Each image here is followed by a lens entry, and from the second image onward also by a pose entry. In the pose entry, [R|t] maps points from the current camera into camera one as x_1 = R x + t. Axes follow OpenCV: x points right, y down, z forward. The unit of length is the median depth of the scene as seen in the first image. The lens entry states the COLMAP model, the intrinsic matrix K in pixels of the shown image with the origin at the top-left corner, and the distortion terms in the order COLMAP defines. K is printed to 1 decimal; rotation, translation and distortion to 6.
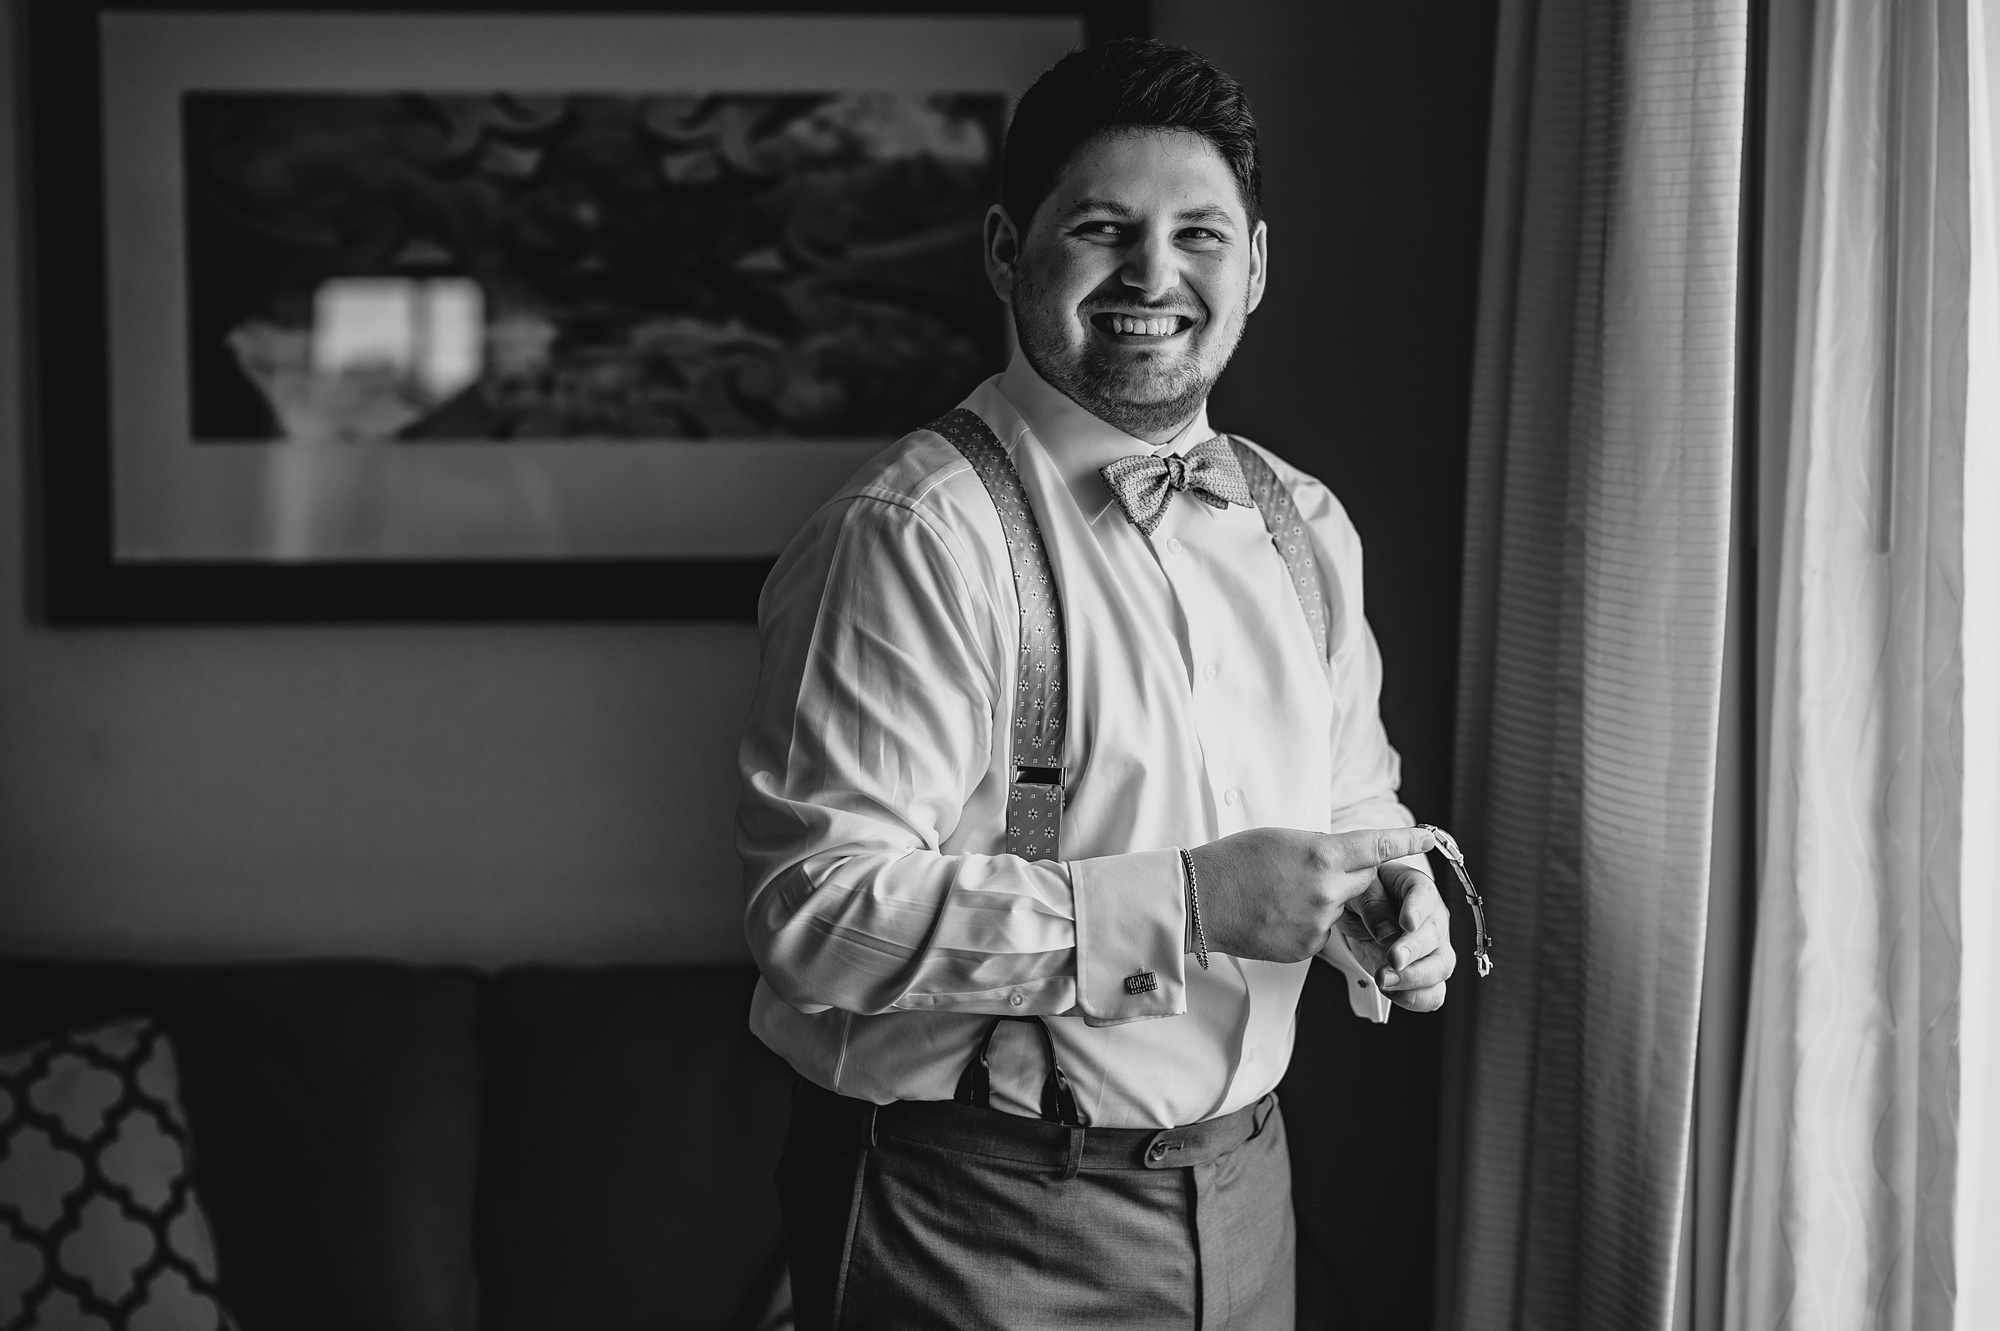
lens RADIAL K [[2998.7, 0, 1000.0], [0, 2998.7, 665.5], [0, 0, 1]] dist [0.008383, 0.036937]
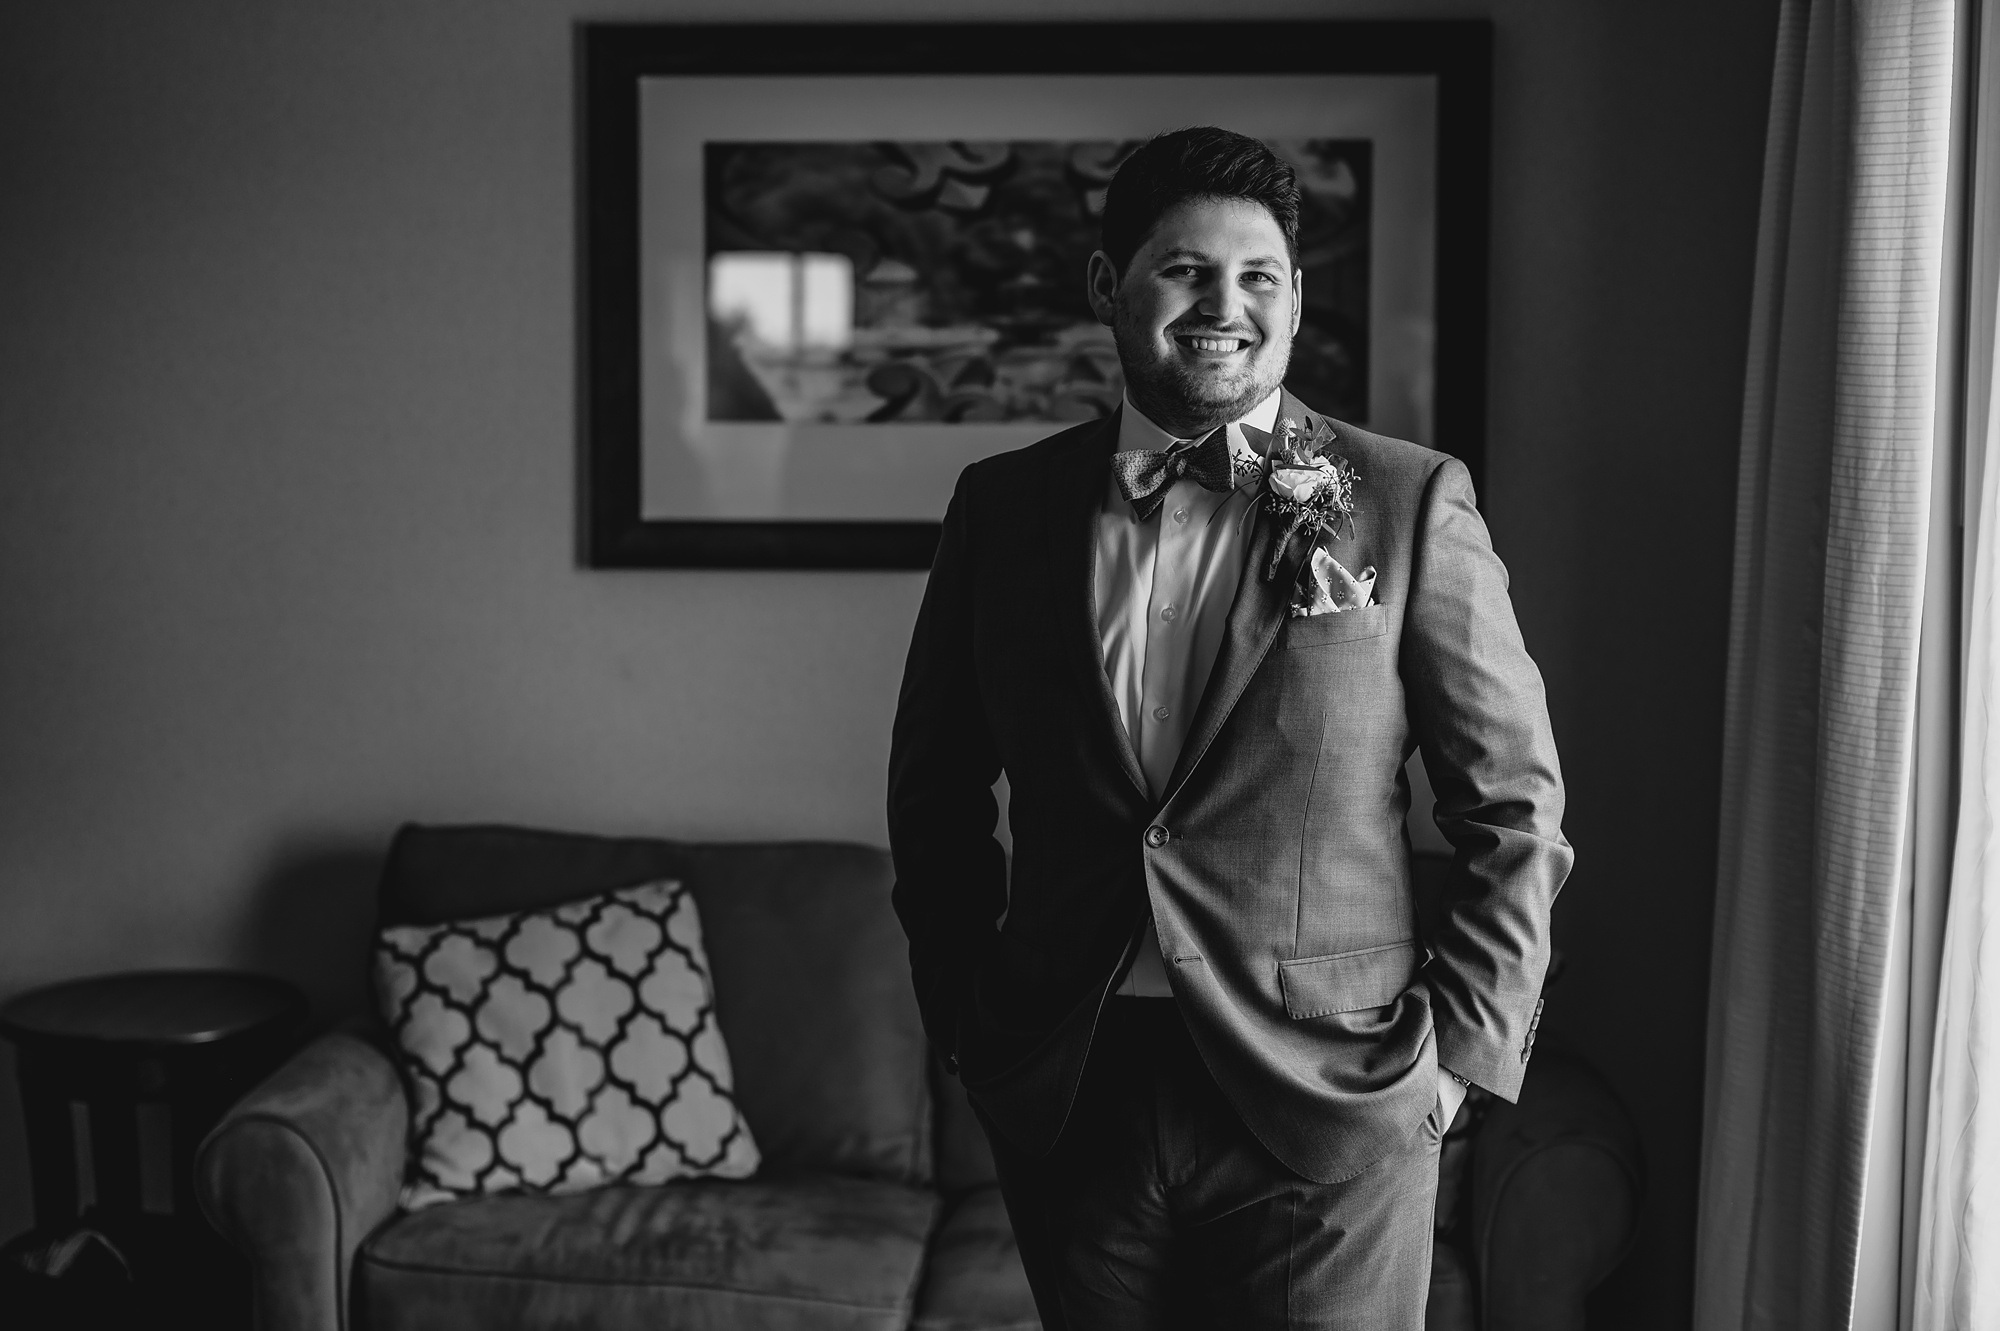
lens RADIAL K [[2998.7, 0, 1000.0], [0, 2998.7, 665.5], [0, 0, 1]] dist [0.008383, 0.036937]
pose [[0.993428, 0.017845, -0.113055, -0.007323], [-0.016213, 0.999751, 0.015333, 0.005151], [0.113301, -0.013399, 0.993470, -0.244057]]
